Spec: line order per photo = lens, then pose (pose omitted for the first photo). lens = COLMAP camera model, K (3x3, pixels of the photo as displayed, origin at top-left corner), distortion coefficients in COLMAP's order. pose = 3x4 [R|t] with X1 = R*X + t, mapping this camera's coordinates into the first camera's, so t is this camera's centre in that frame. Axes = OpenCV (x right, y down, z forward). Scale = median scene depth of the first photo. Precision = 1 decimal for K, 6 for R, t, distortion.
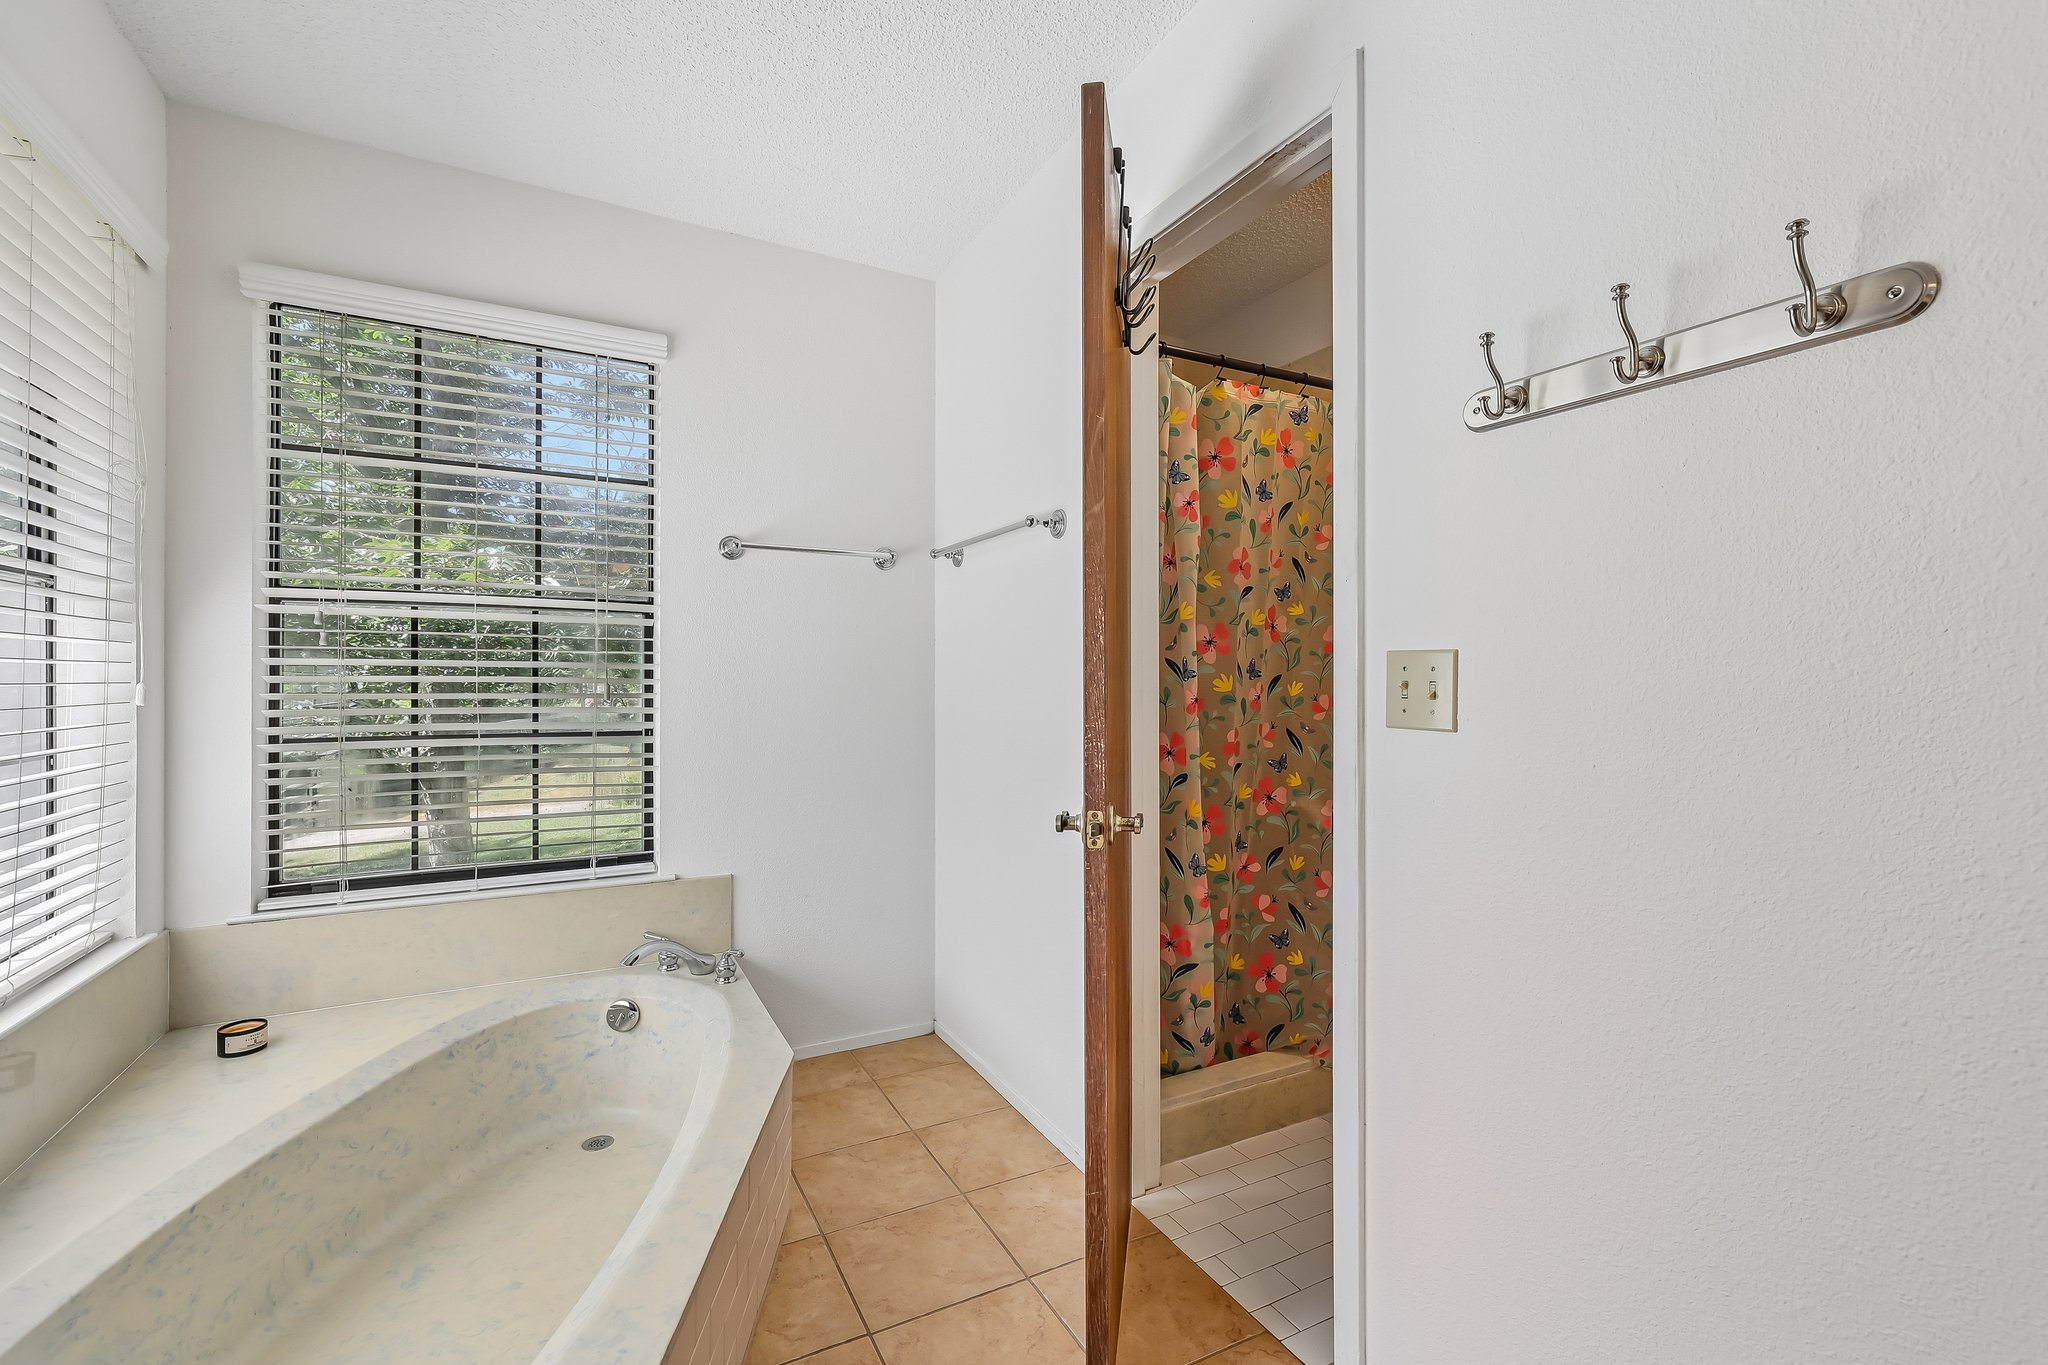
lens RADIAL K [[876.5, 0, 1027.0], [0, 876.5, 683.0], [0, 0, 1]] dist [-0.003193, 0.000702]
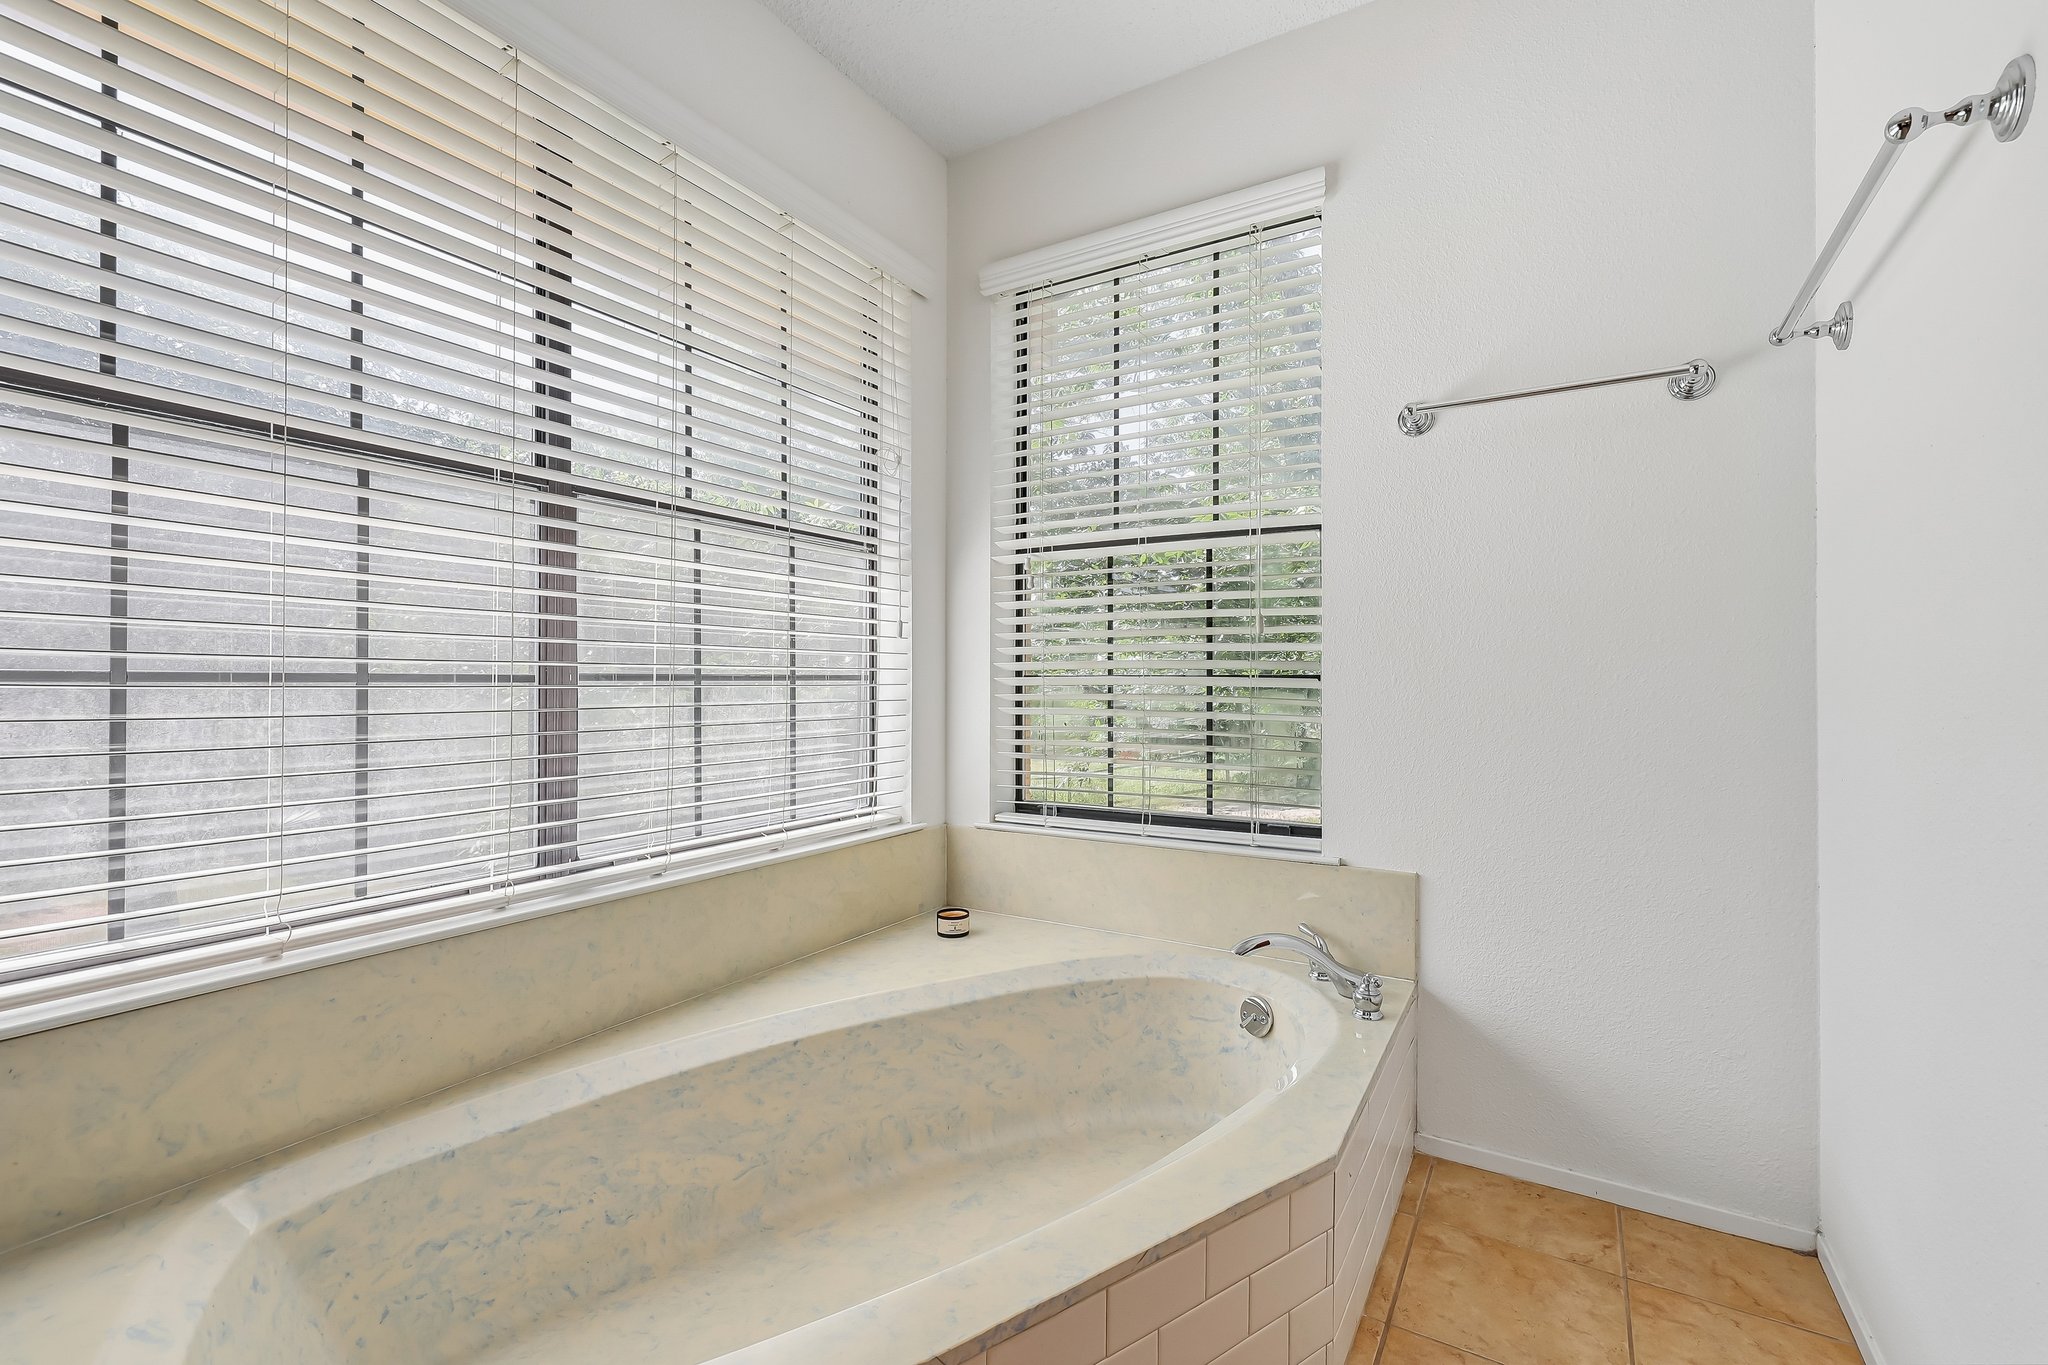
lens RADIAL K [[876.5, 0, 1030.5], [0, 876.5, 674.5], [0, 0, 1]] dist [-0.003193, 0.000702]
pose [[0.512637, -0.005839, -0.858585, 0.144285], [-0.004923, 0.999940, -0.009740, 0.077512], [0.858591, 0.009219, 0.512578, 0.437422]]
